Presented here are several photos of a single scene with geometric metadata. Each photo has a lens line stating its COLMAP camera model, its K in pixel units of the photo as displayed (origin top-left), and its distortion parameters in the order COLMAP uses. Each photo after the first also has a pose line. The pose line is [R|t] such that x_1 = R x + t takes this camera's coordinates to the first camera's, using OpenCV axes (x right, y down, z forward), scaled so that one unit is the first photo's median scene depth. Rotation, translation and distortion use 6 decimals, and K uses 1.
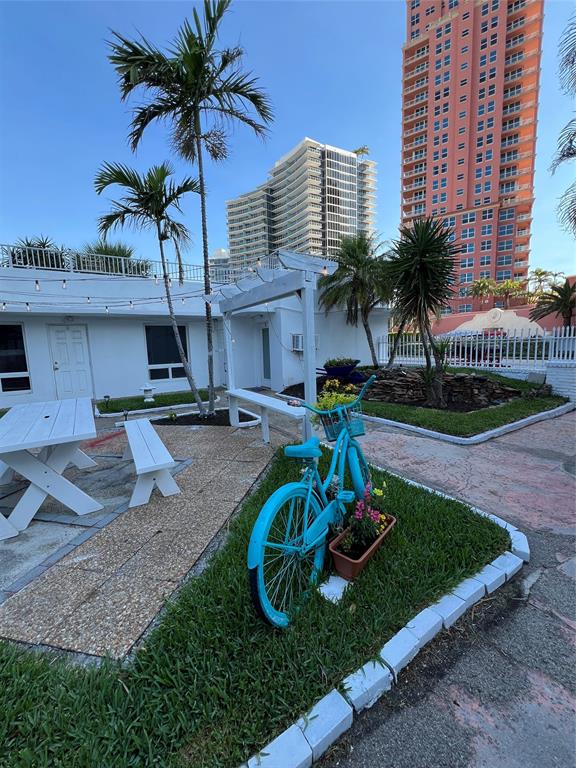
lens RADIAL K [[303.4, 0, 288.0], [0, 303.4, 384.0], [0, 0, 1]] dist [0.002249, 0.000380]
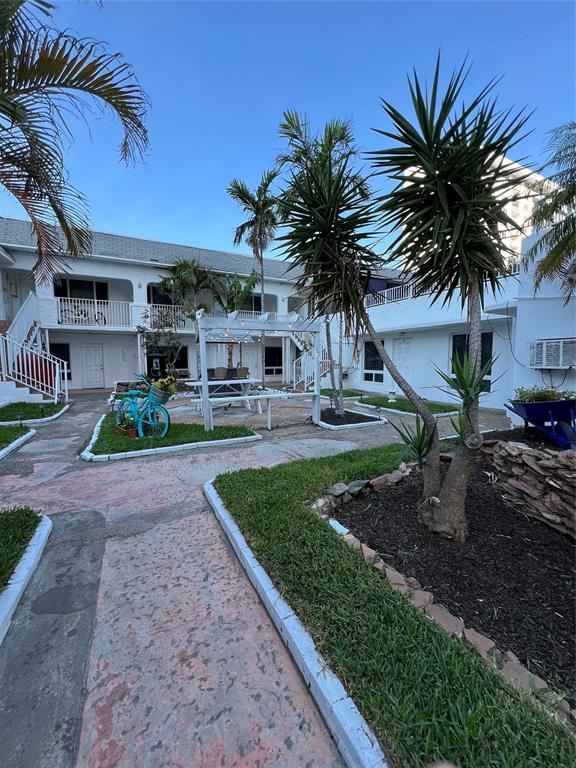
lens RADIAL K [[303.4, 0, 288.0], [0, 303.4, 384.0], [0, 0, 1]] dist [0.002249, 0.000380]
pose [[-0.086425, 0.112952, -0.989835, 1.306903], [-0.121231, 0.984976, 0.122982, -0.189244], [0.988855, 0.130627, -0.071433, 1.206885]]
